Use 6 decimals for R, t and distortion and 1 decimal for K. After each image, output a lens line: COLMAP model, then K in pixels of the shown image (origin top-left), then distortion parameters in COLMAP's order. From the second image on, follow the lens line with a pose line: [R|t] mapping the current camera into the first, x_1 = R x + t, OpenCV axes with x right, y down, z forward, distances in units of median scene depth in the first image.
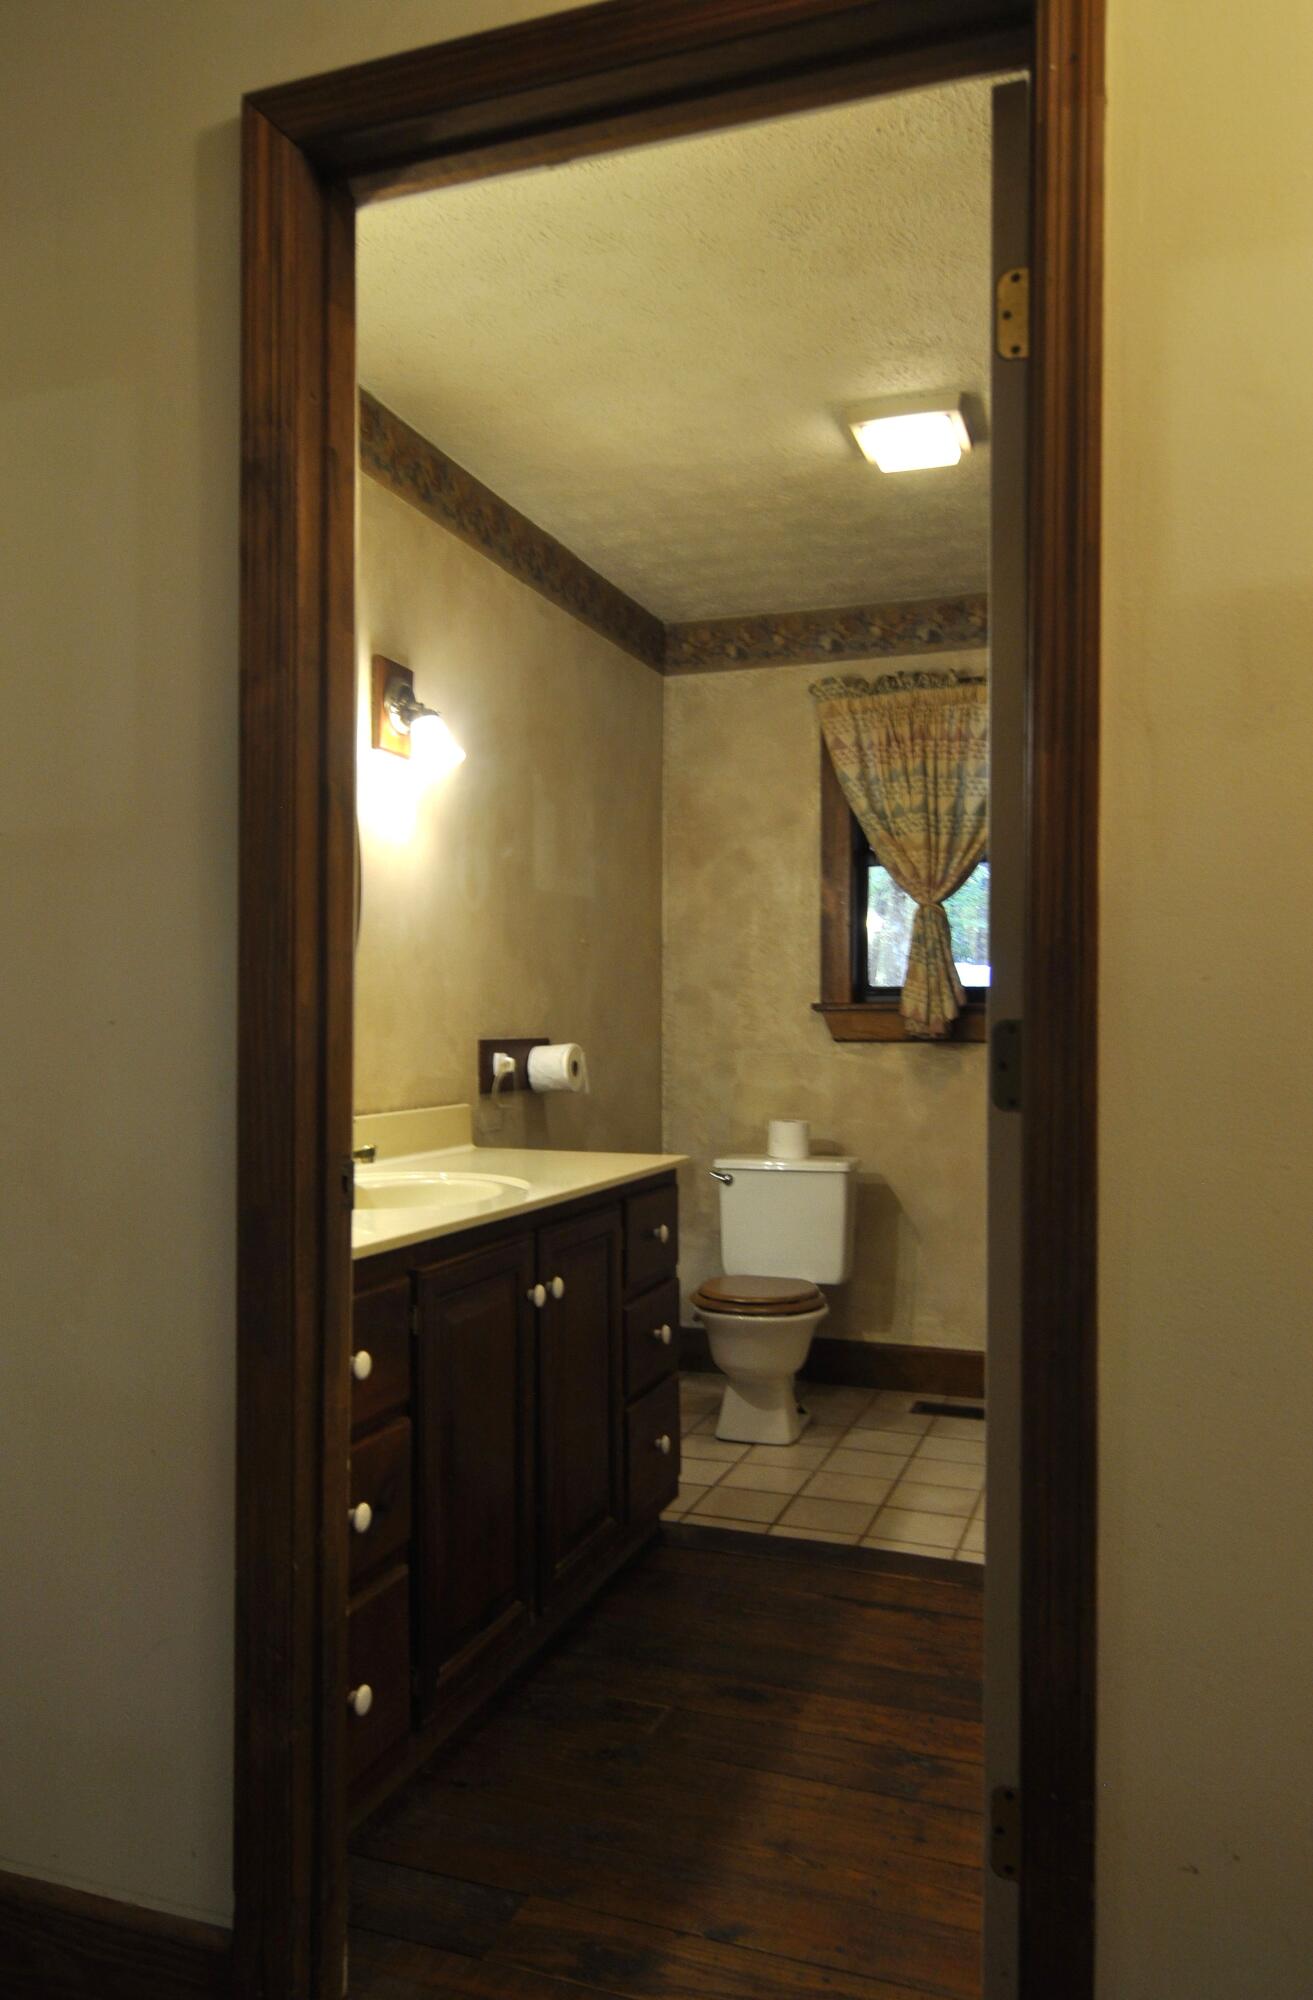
lens RADIAL K [[1417.7, 0, 639.1], [0, 1417.7, 1011.5], [0, 0, 1]] dist [0.004894, 0.000131]
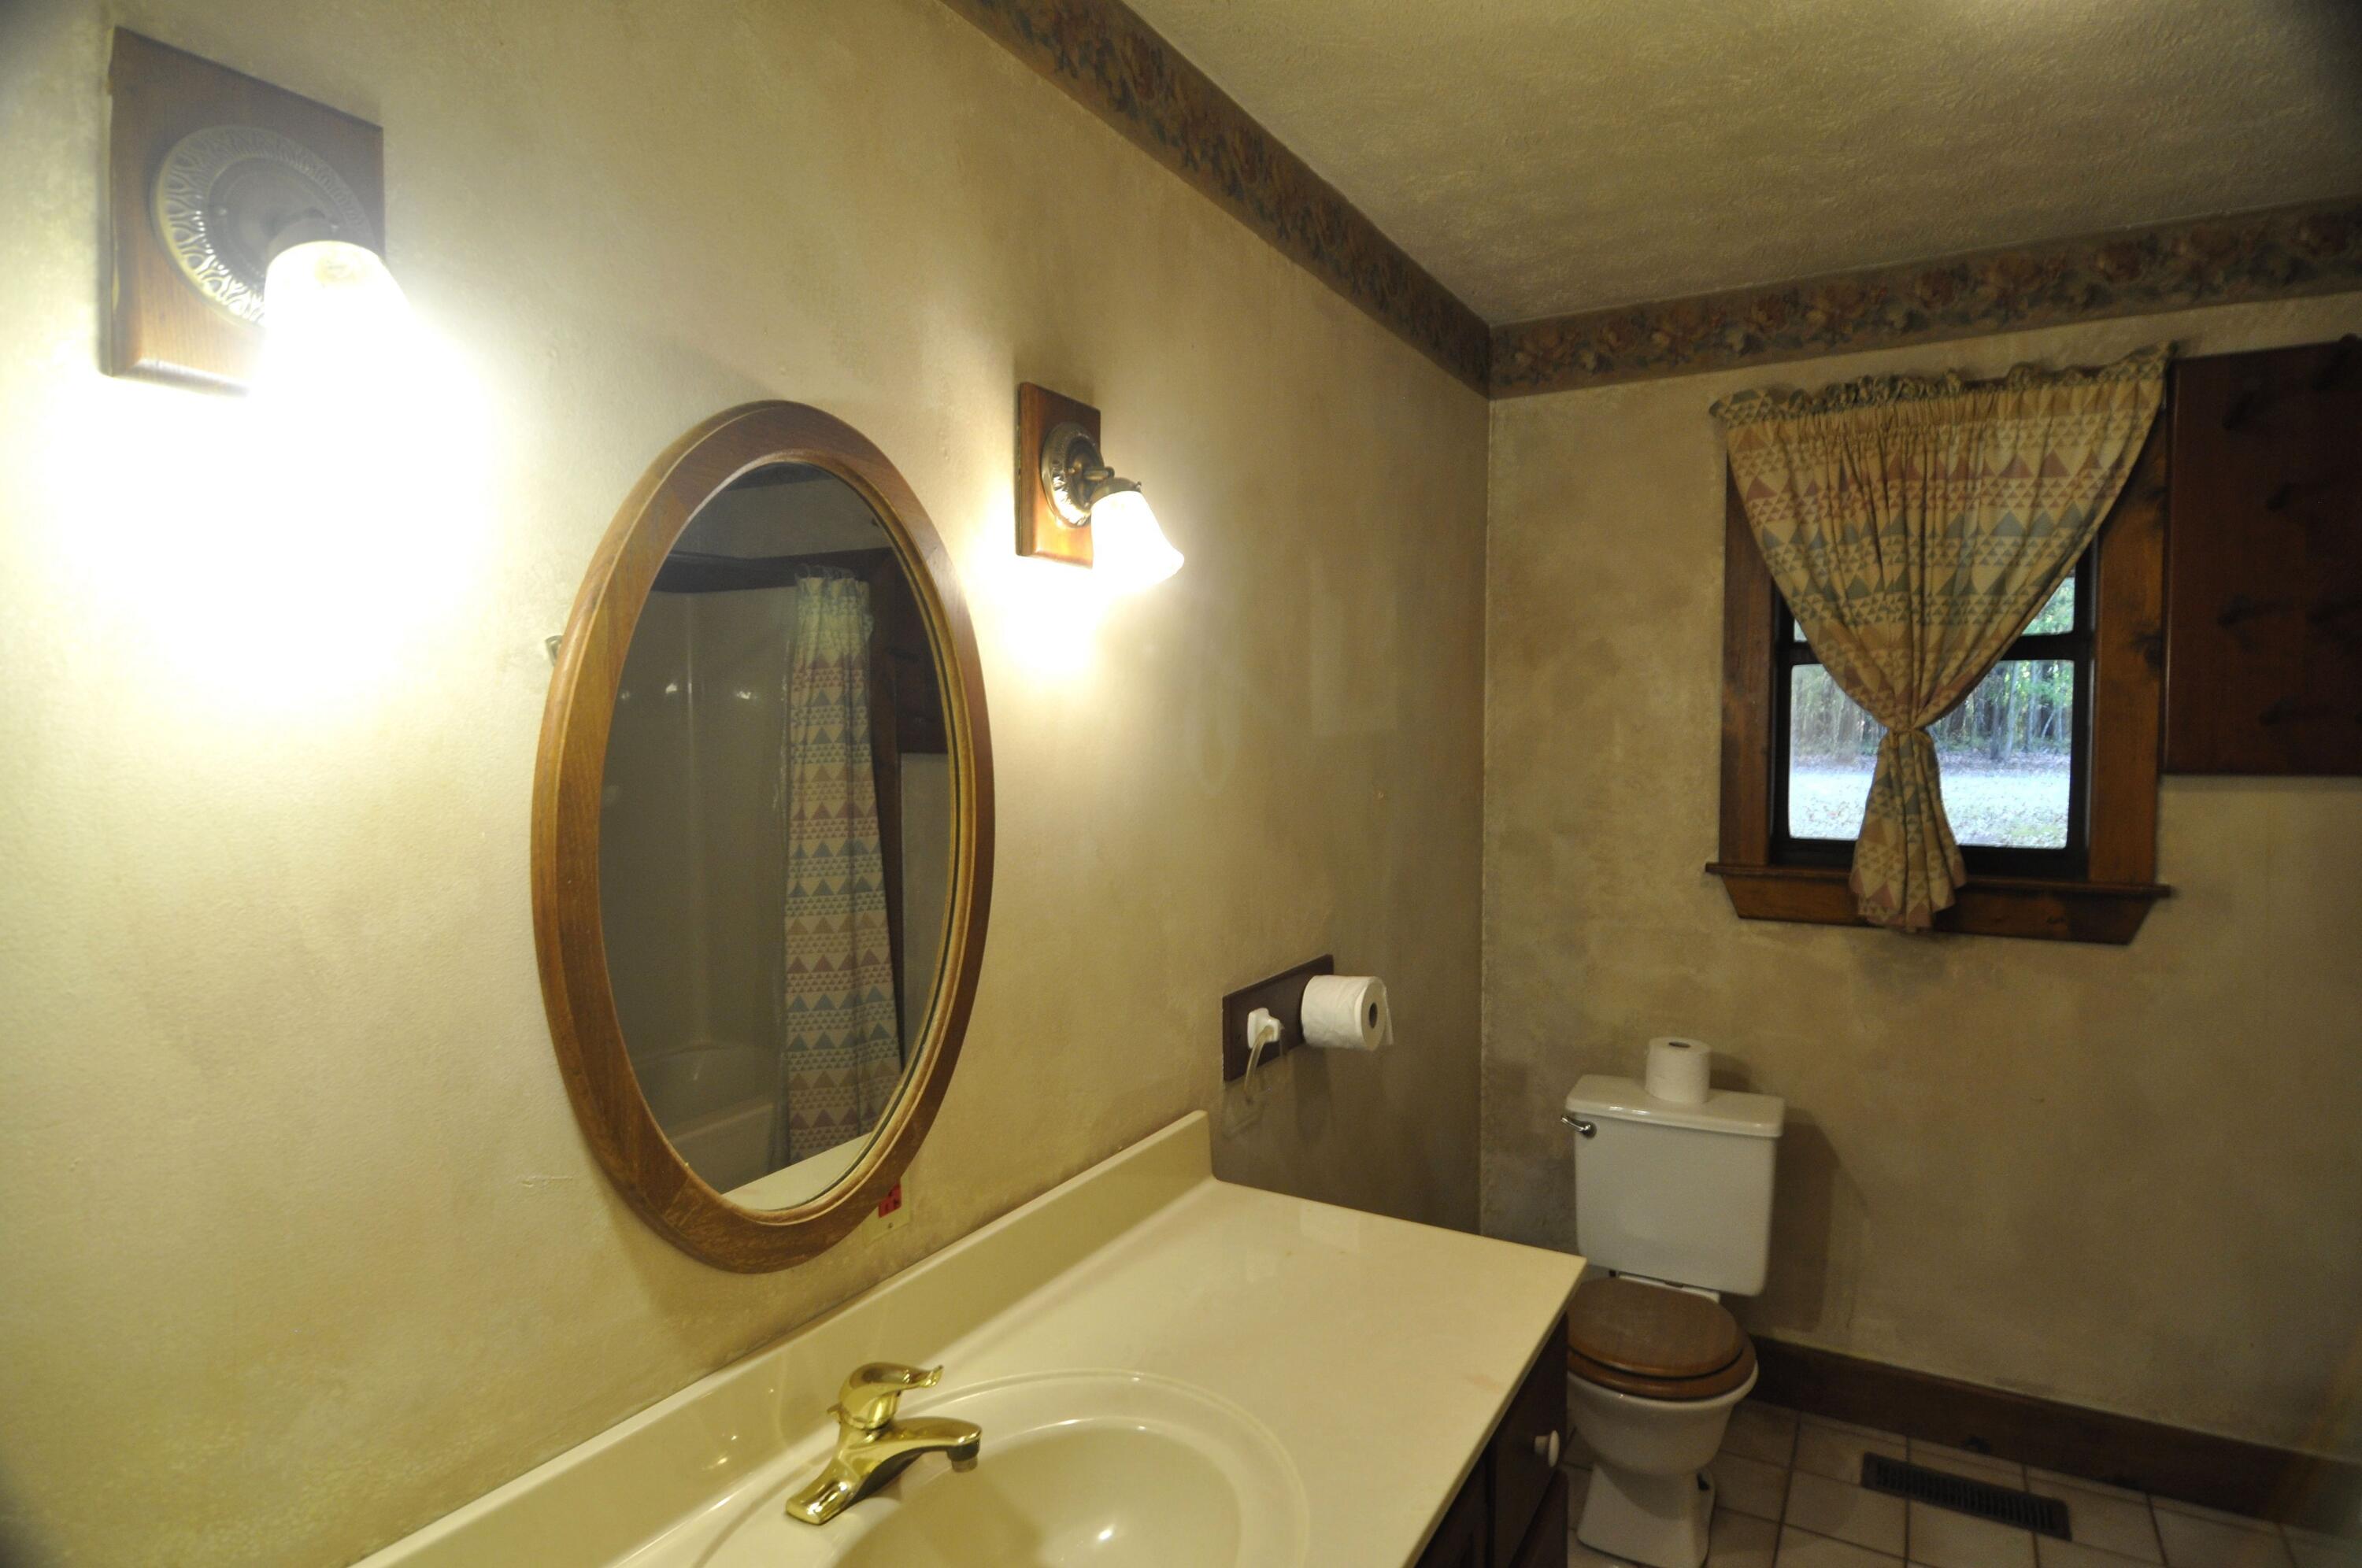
lens RADIAL K [[1263.1, 0, 1170.4], [0, 1263.1, 791.4], [0, 0, 1]] dist [-0.014489, -0.004482]
pose [[0.983855, 0.004667, -0.178904, -0.028788], [0.006329, 0.998127, 0.060844, -0.085232], [0.178853, -0.060994, 0.981983, 0.360445]]
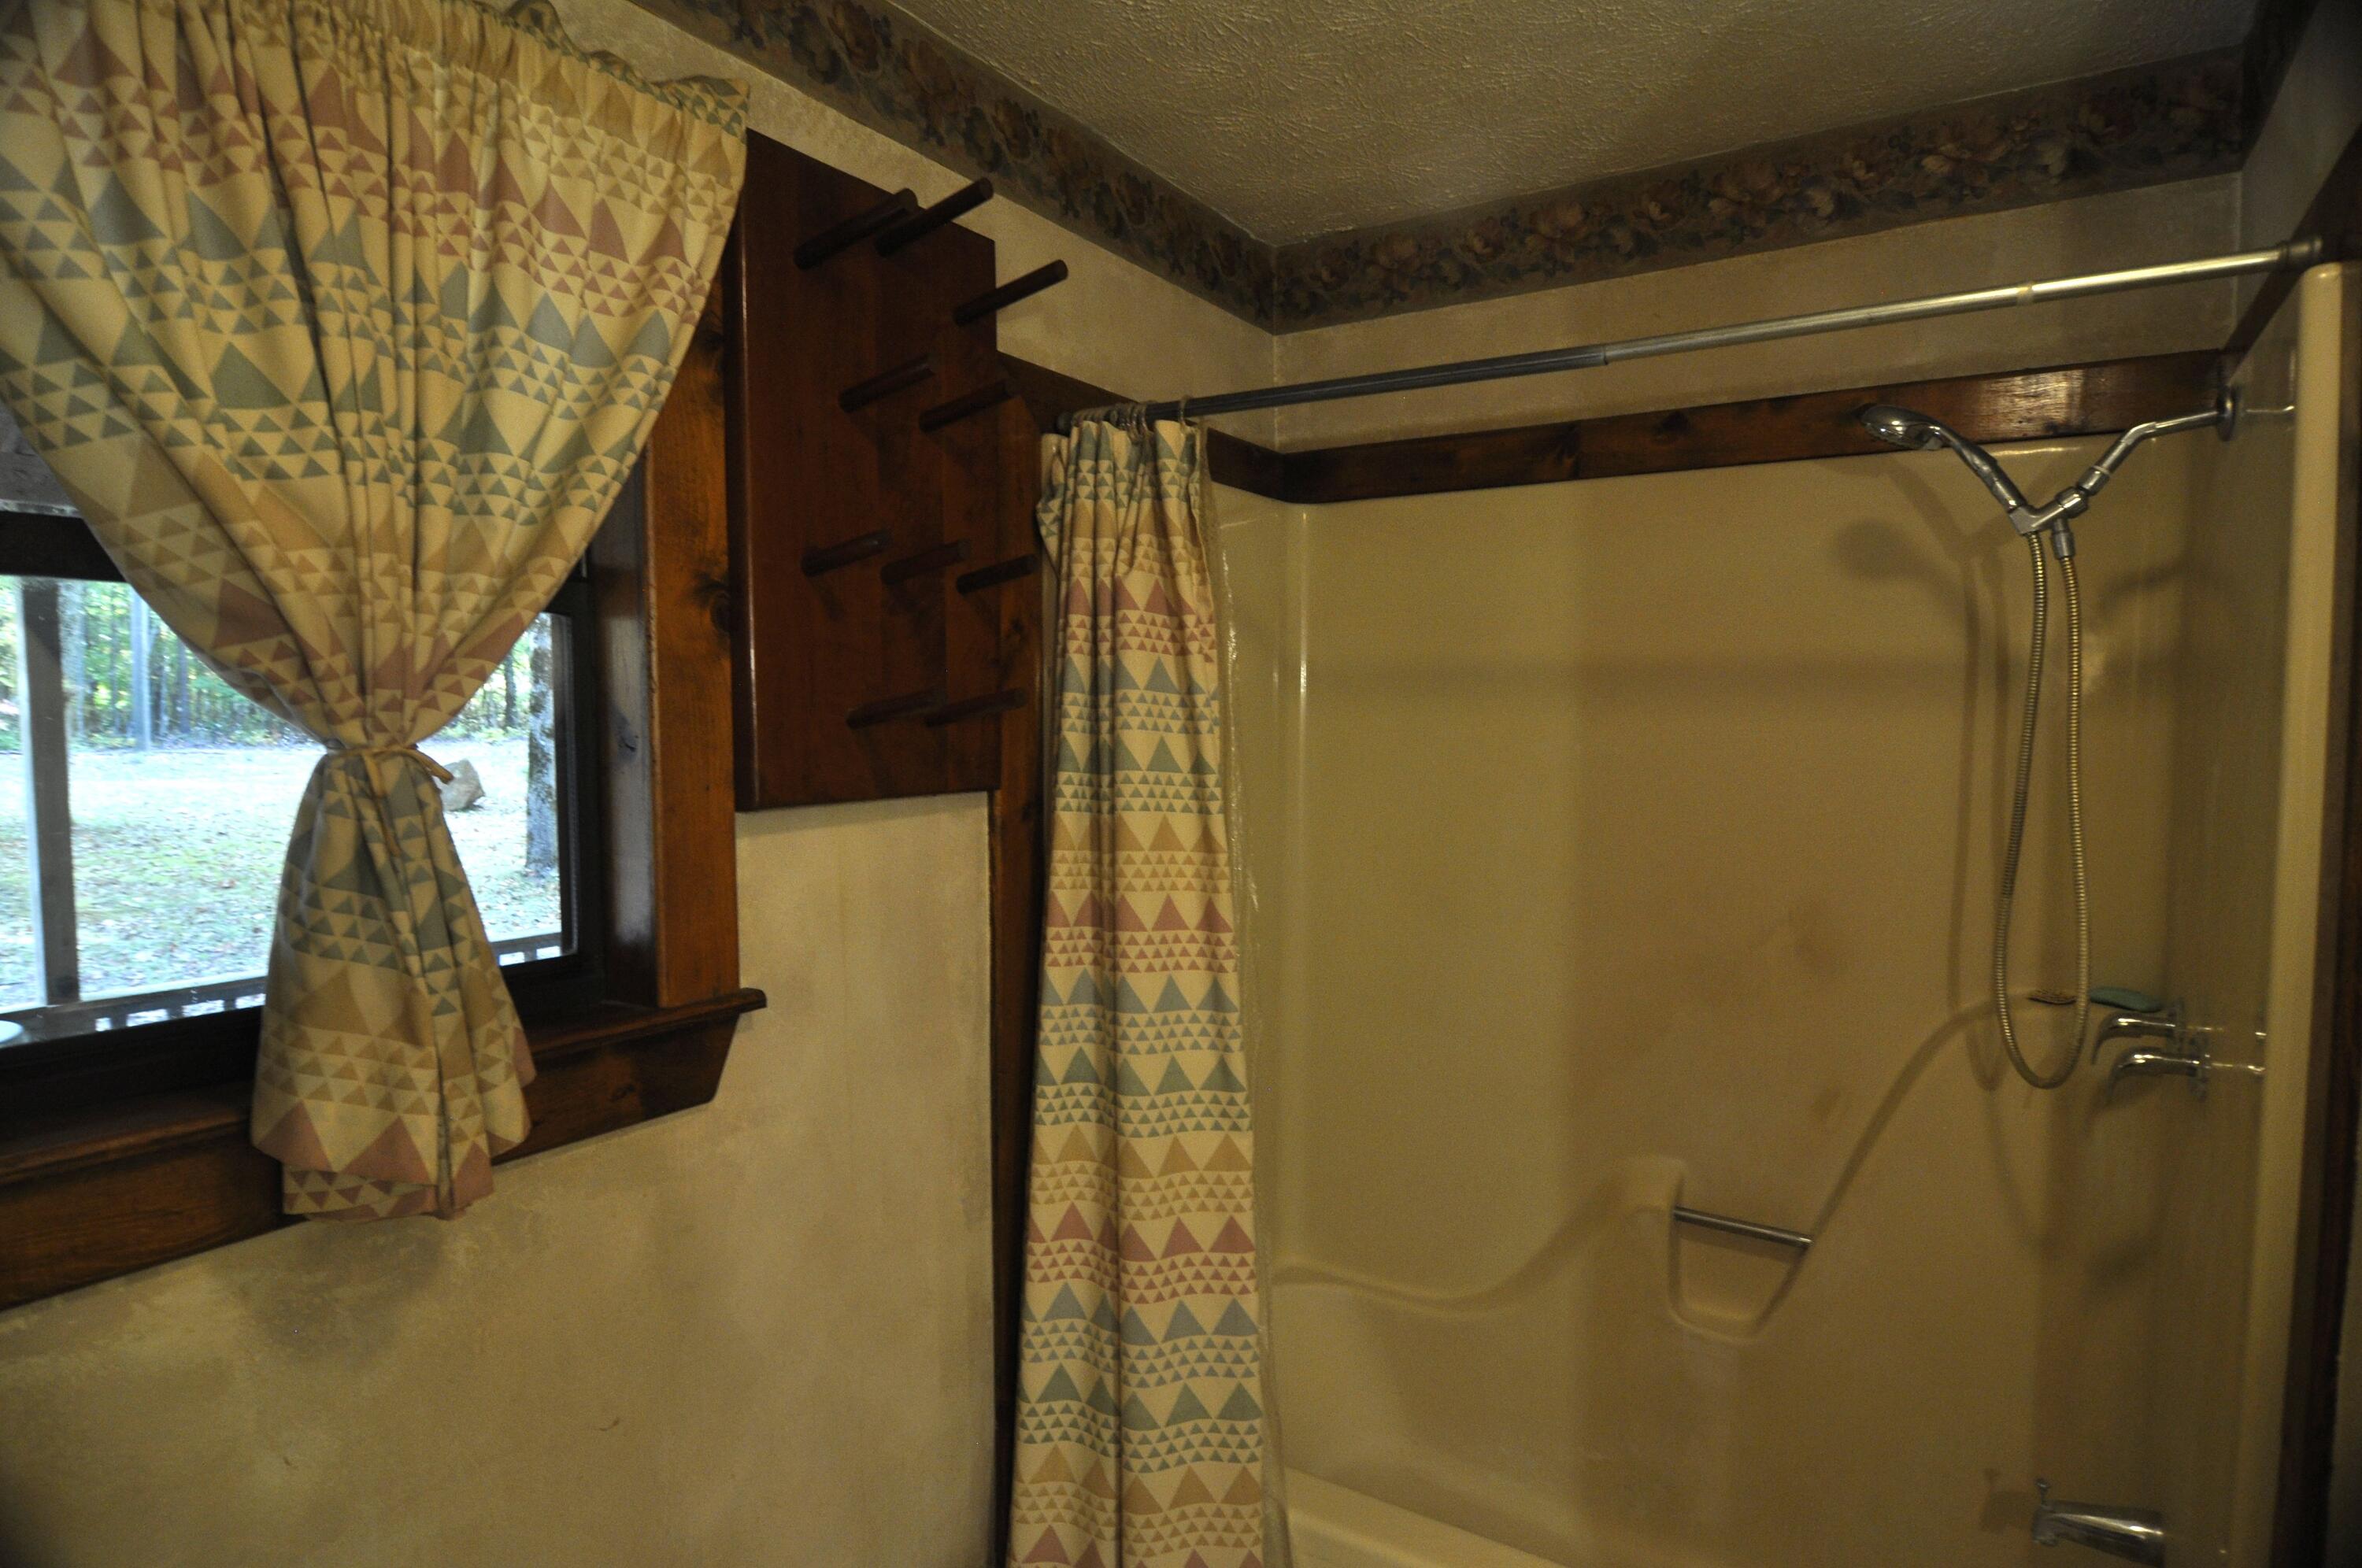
lens RADIAL K [[1274.0, 0, 1194.0], [0, 1274.0, 790.2], [0, 0, 1]] dist [-0.011966, -0.007561]
pose [[0.202700, -0.061573, 0.977303, -0.006665], [-0.005652, 0.997931, 0.064045, -0.084752], [-0.979225, -0.018505, 0.201933, 0.795974]]
